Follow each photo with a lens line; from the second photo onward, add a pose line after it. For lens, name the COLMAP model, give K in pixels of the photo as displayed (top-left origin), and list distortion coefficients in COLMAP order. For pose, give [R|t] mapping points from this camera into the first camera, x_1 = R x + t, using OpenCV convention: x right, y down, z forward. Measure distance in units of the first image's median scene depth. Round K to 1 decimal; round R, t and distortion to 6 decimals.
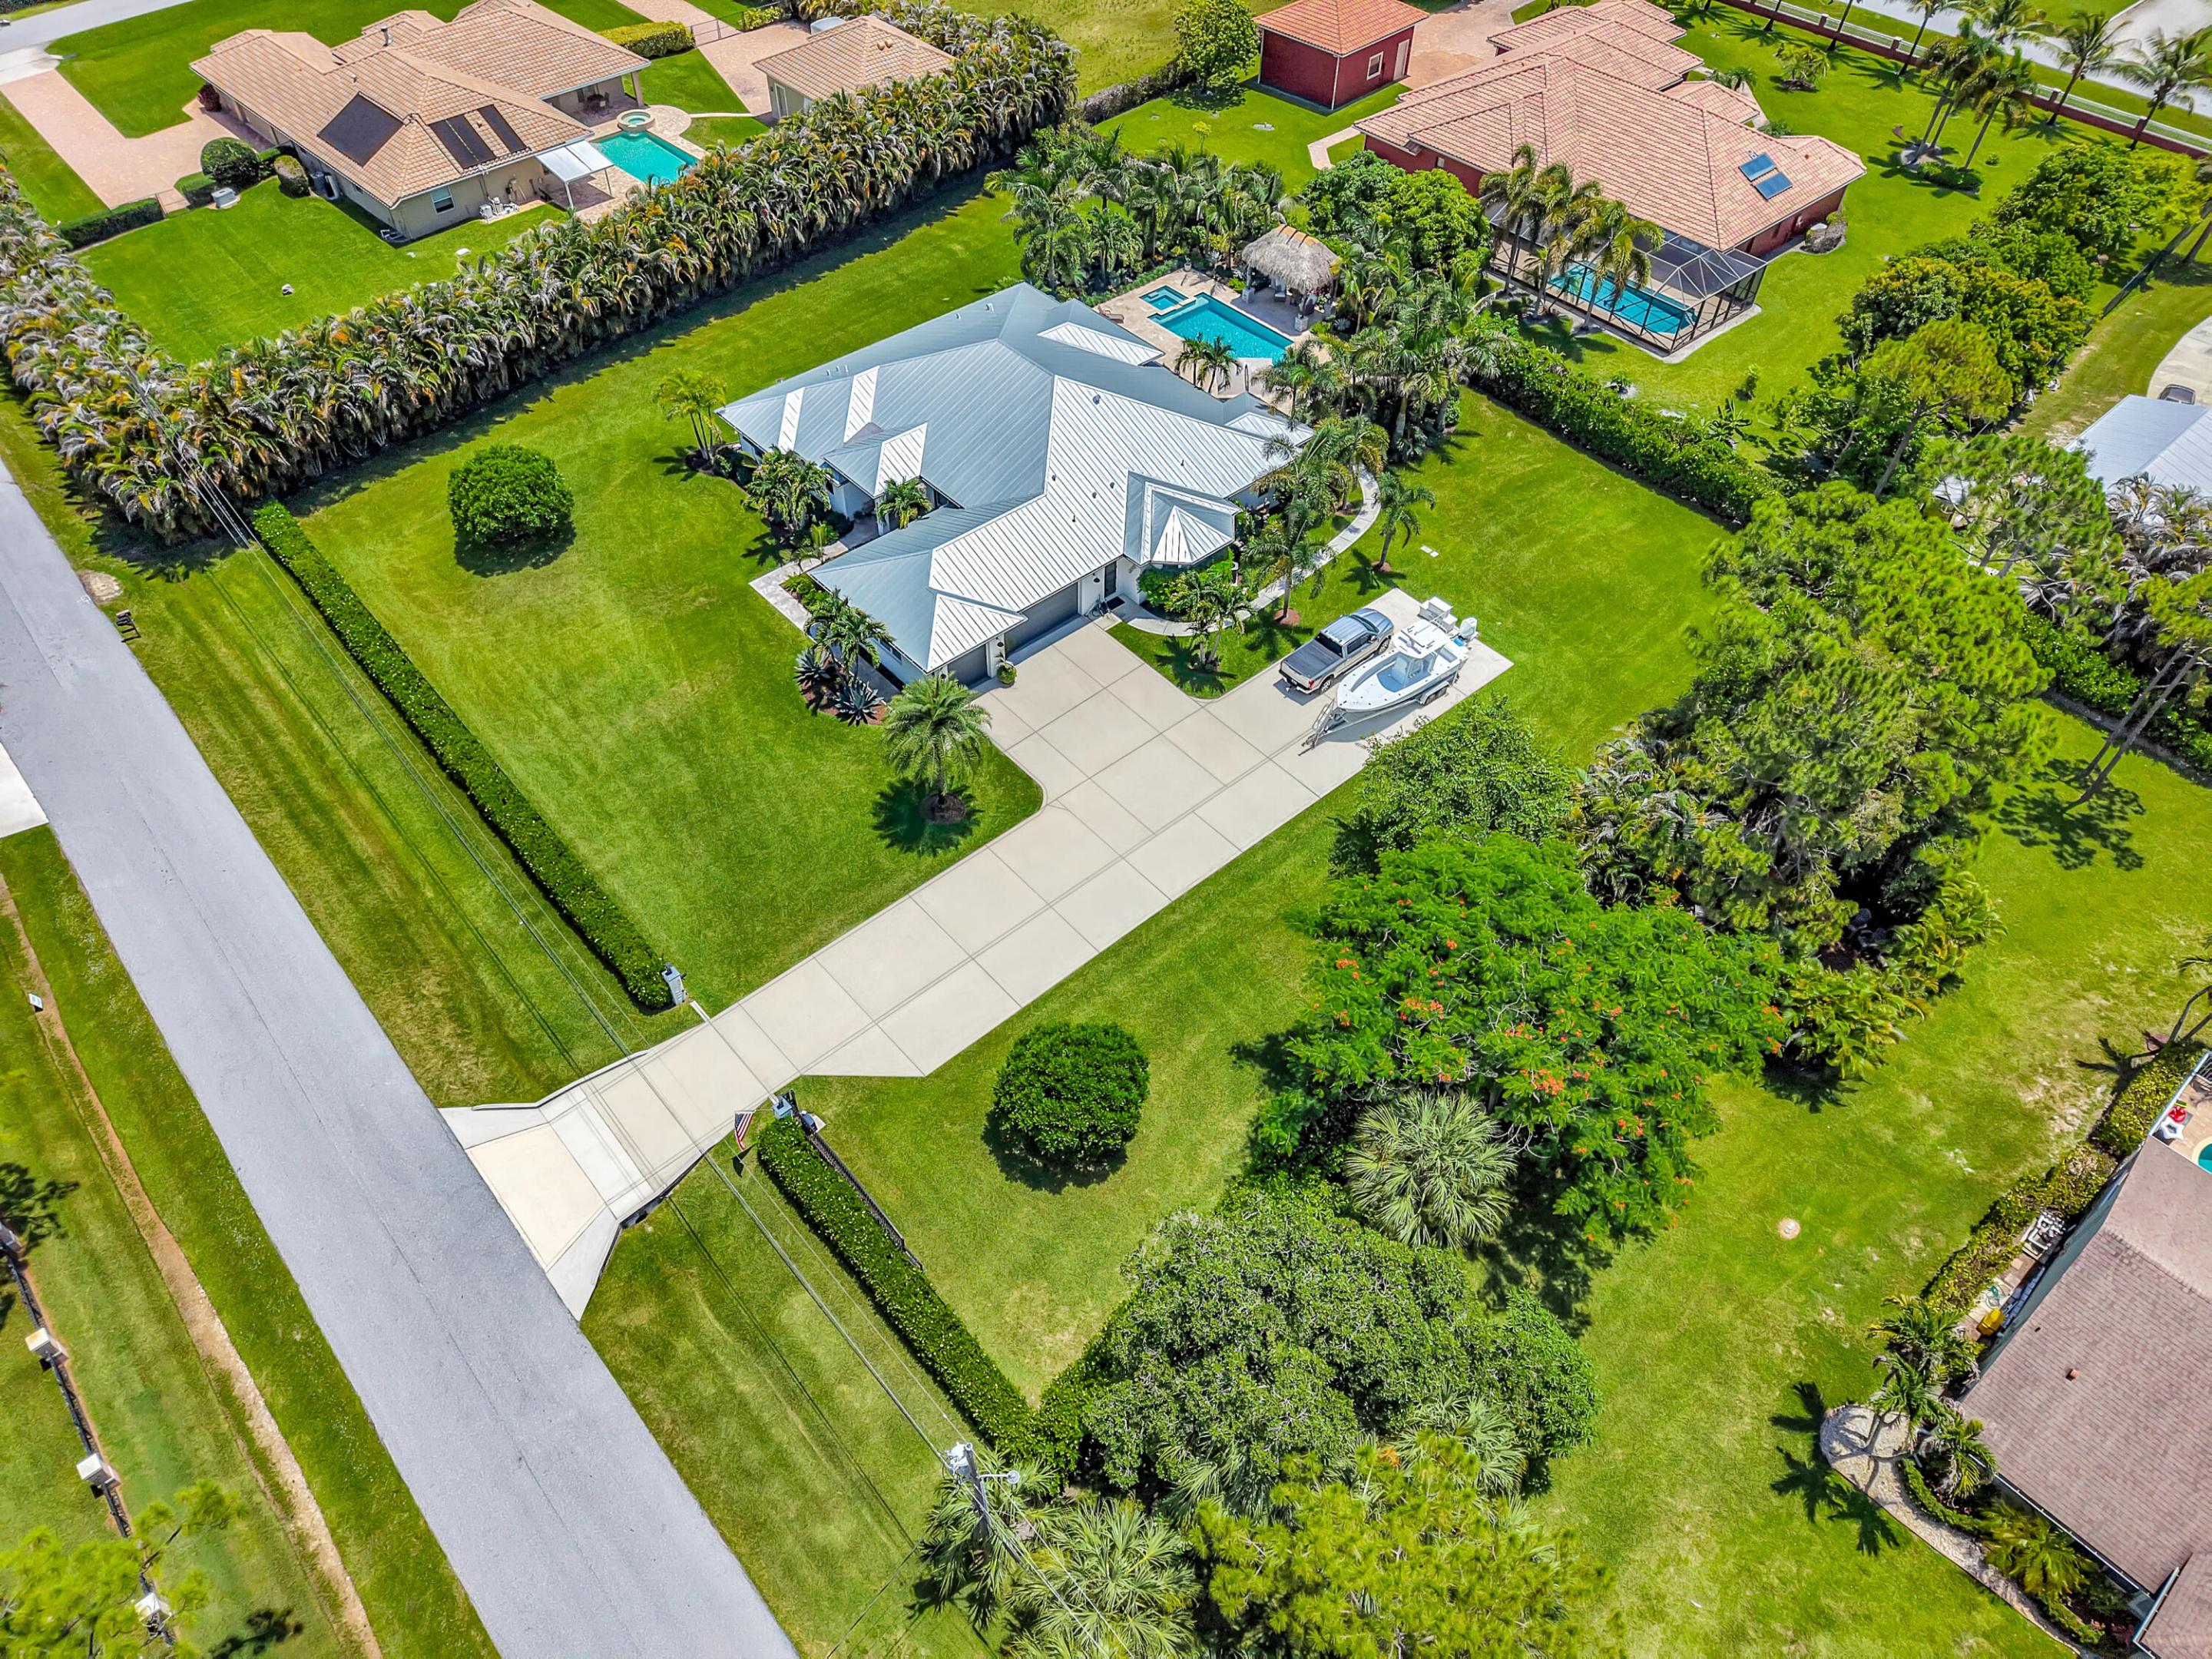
lens RADIAL K [[1487.8, 0, 1102.9], [0, 1487.8, 830.5], [0, 0, 1]] dist [0.026520, -0.017099]
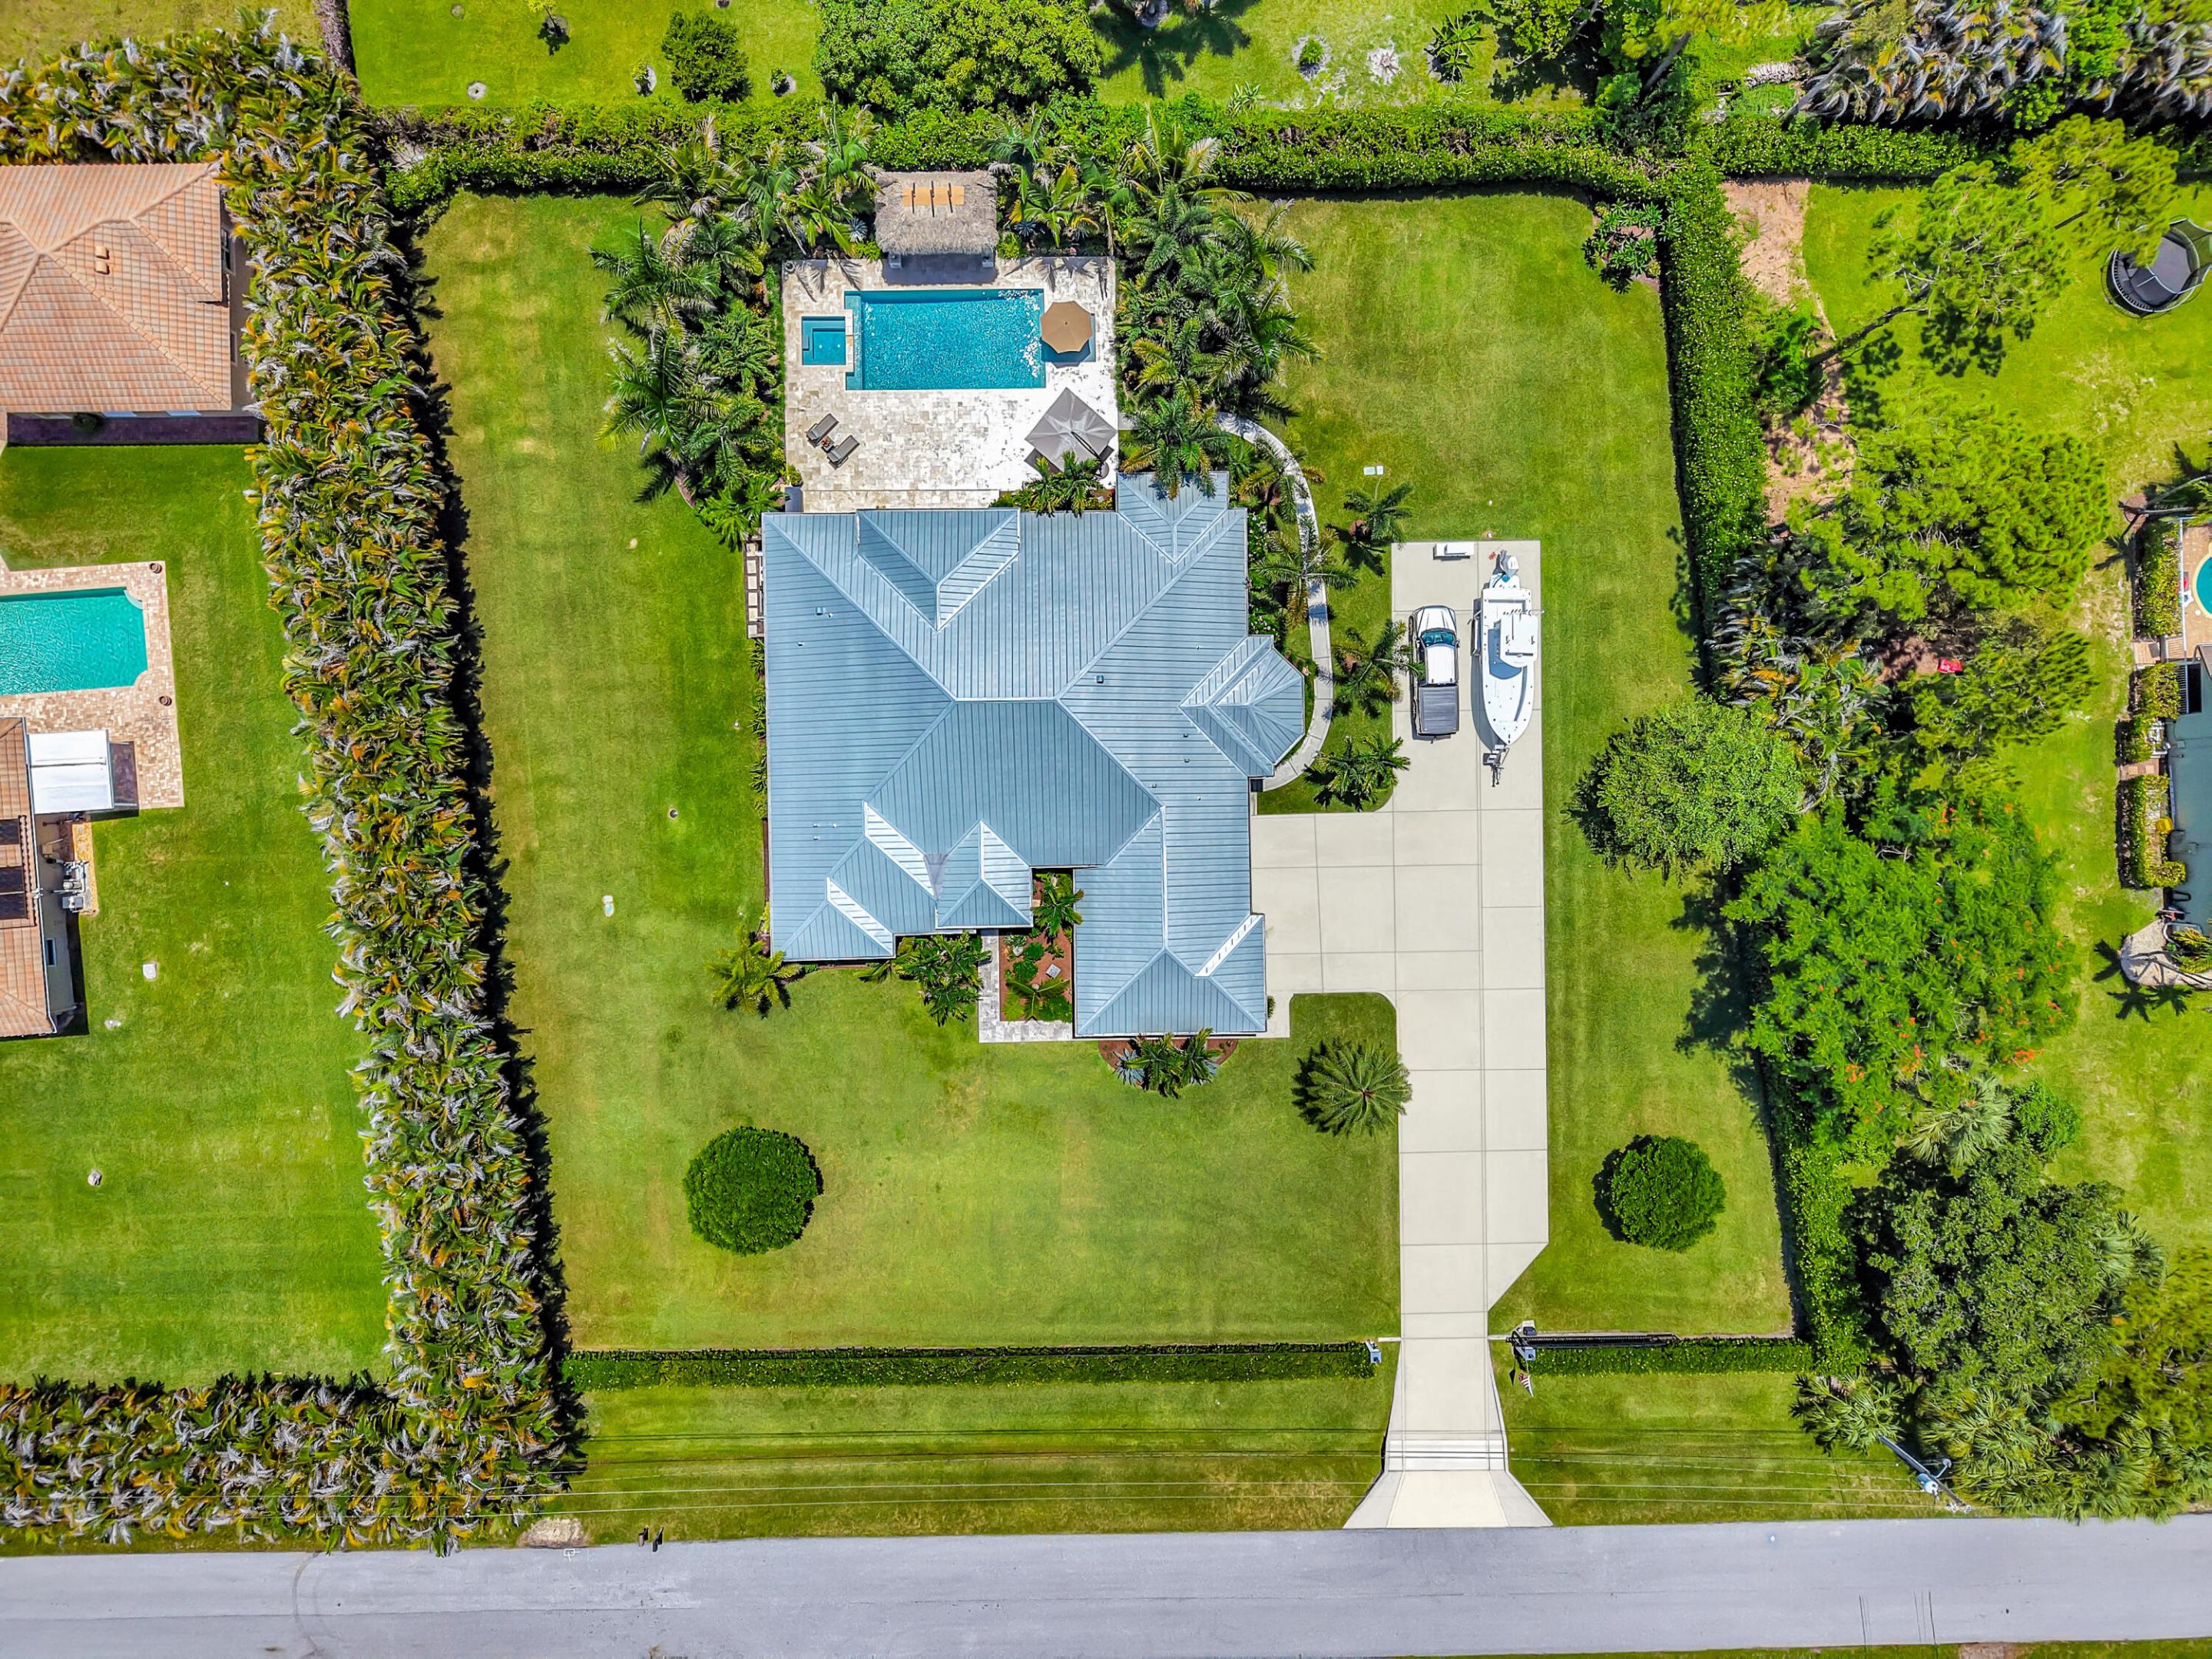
lens RADIAL K [[1487.8, 0, 1101.6], [0, 1487.8, 830.1], [0, 0, 1]] dist [0.026520, -0.017099]
pose [[0.651453, -0.758661, -0.006479, -0.078525], [0.555145, 0.470841, 0.685655, -0.997196], [-0.517129, -0.450269, 0.727898, 0.339398]]
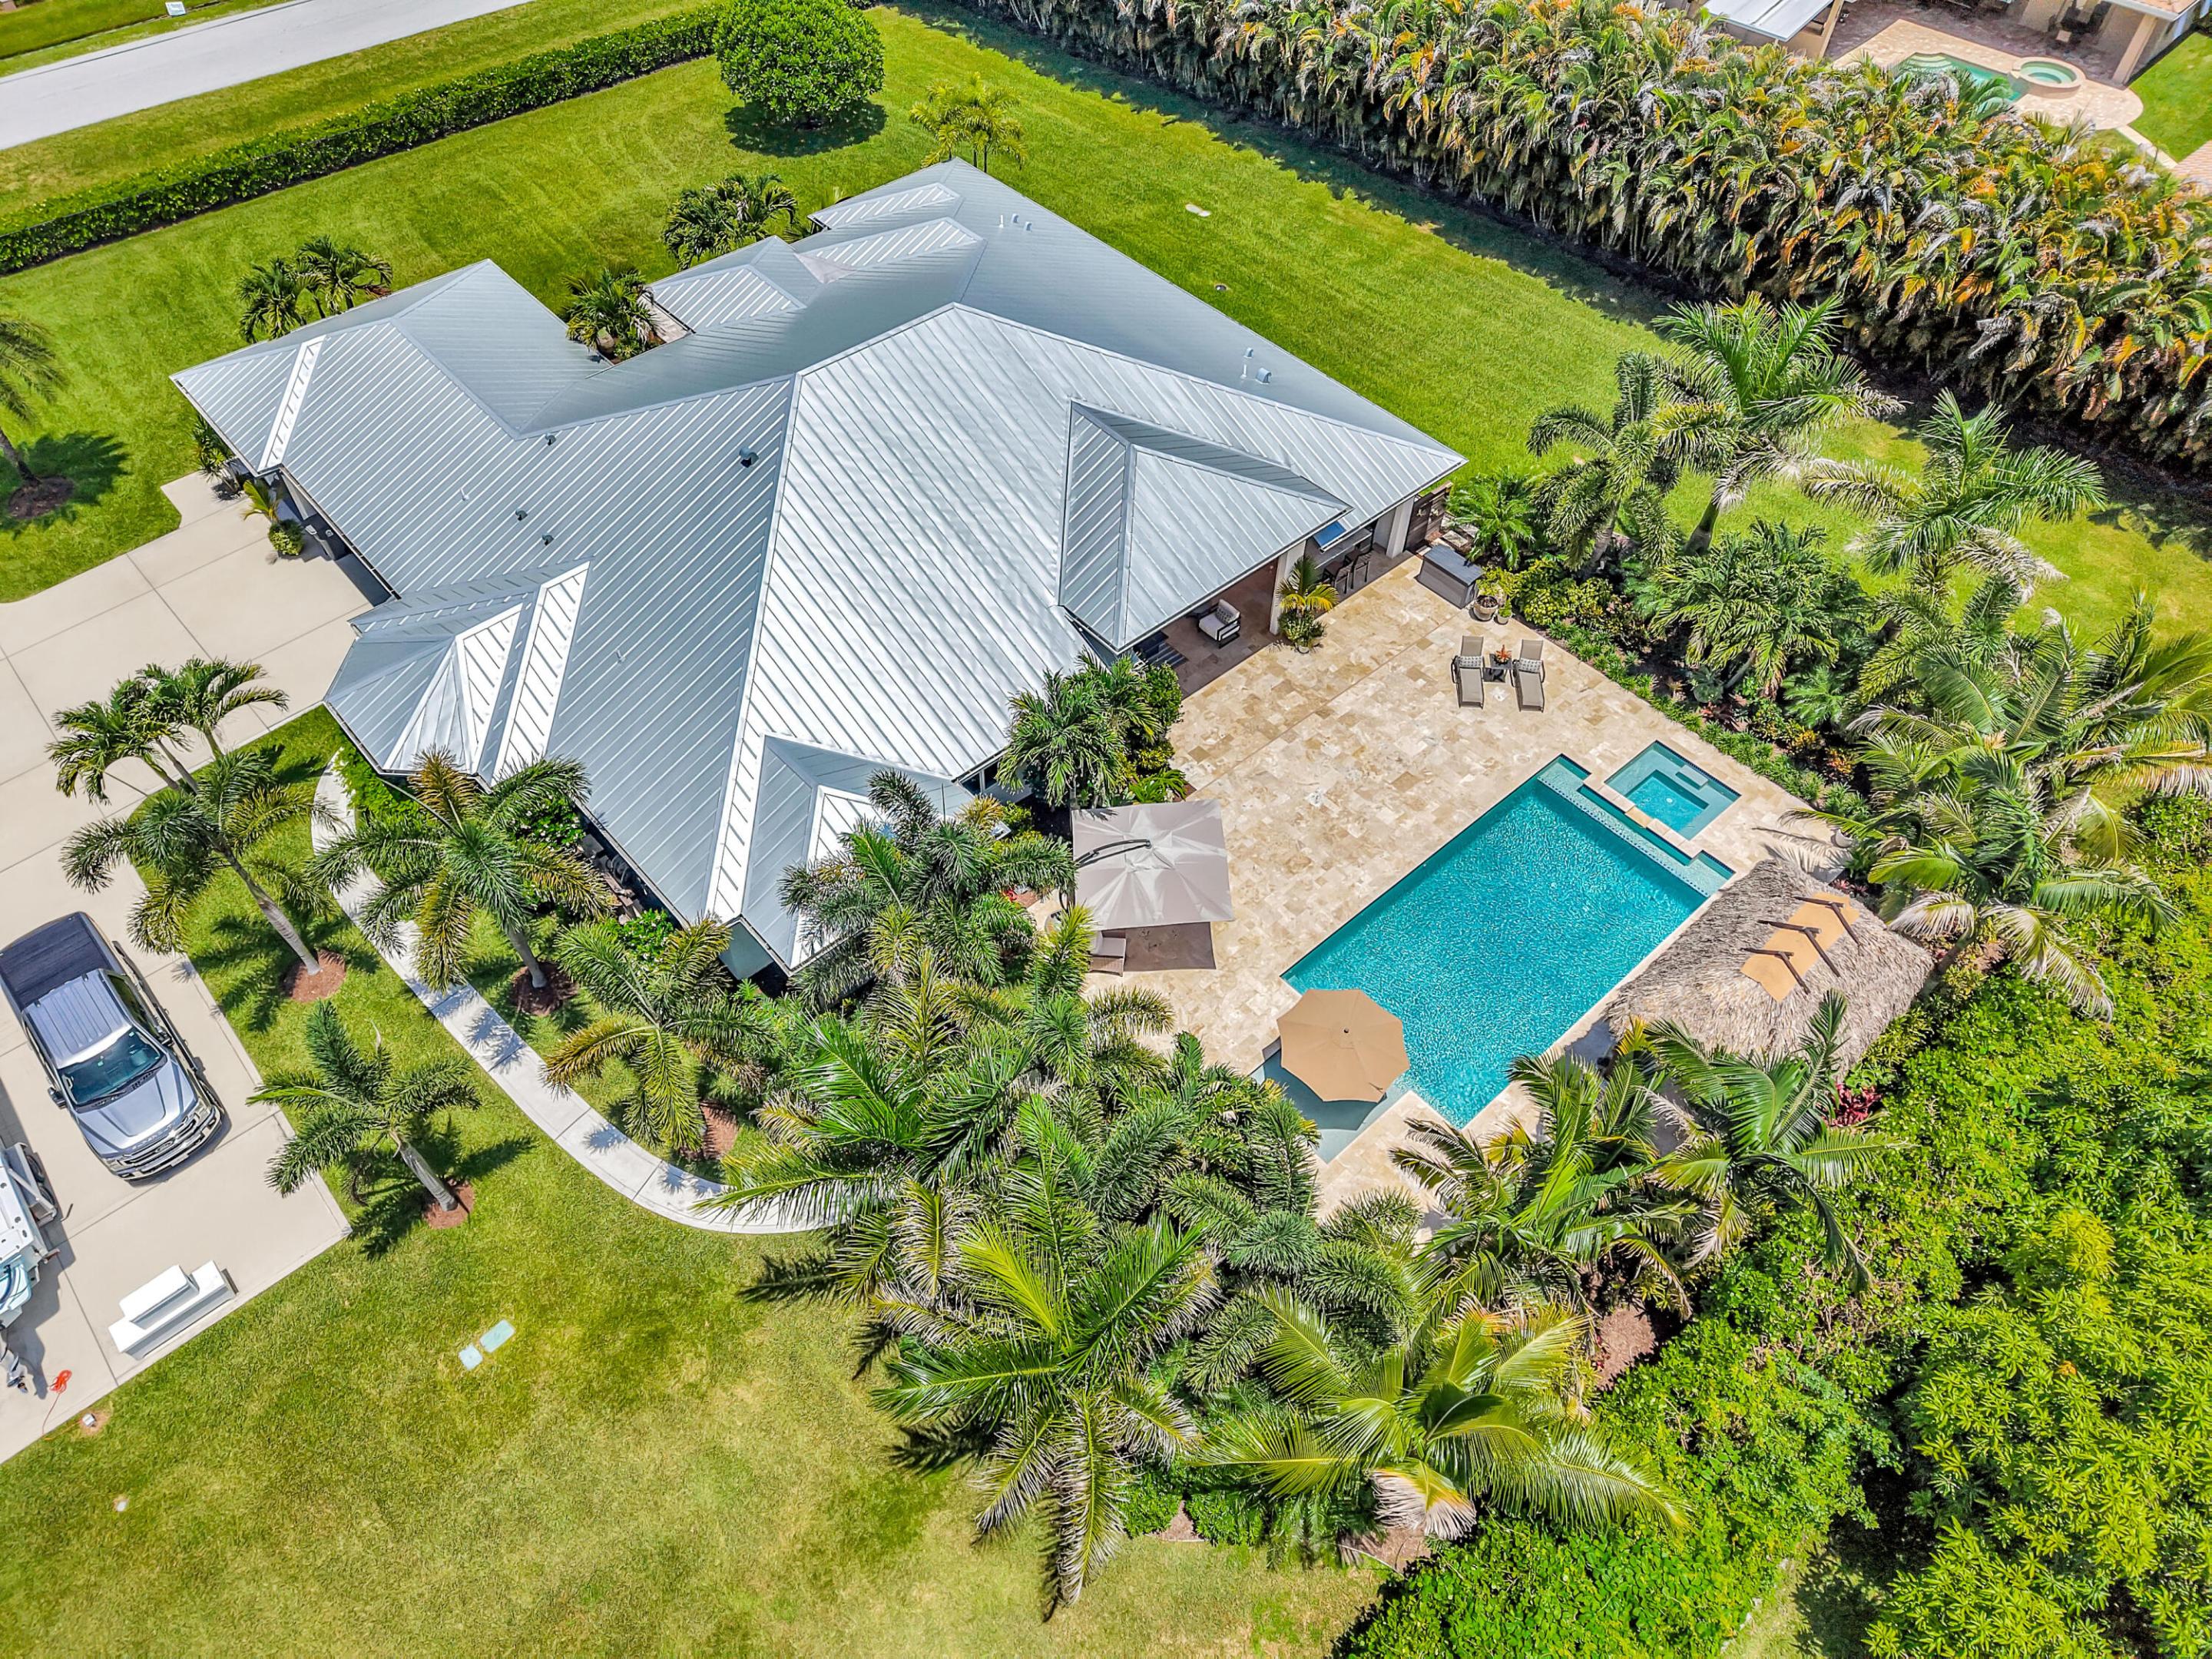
lens RADIAL K [[1487.8, 0, 1095.9], [0, 1487.8, 821.6], [0, 0, 1]] dist [0.026520, -0.017099]
pose [[0.001169, 0.755276, -0.655406, 0.423480], [-0.751518, 0.433043, 0.497689, -0.620273], [0.659712, 0.491967, 0.568110, 0.996991]]
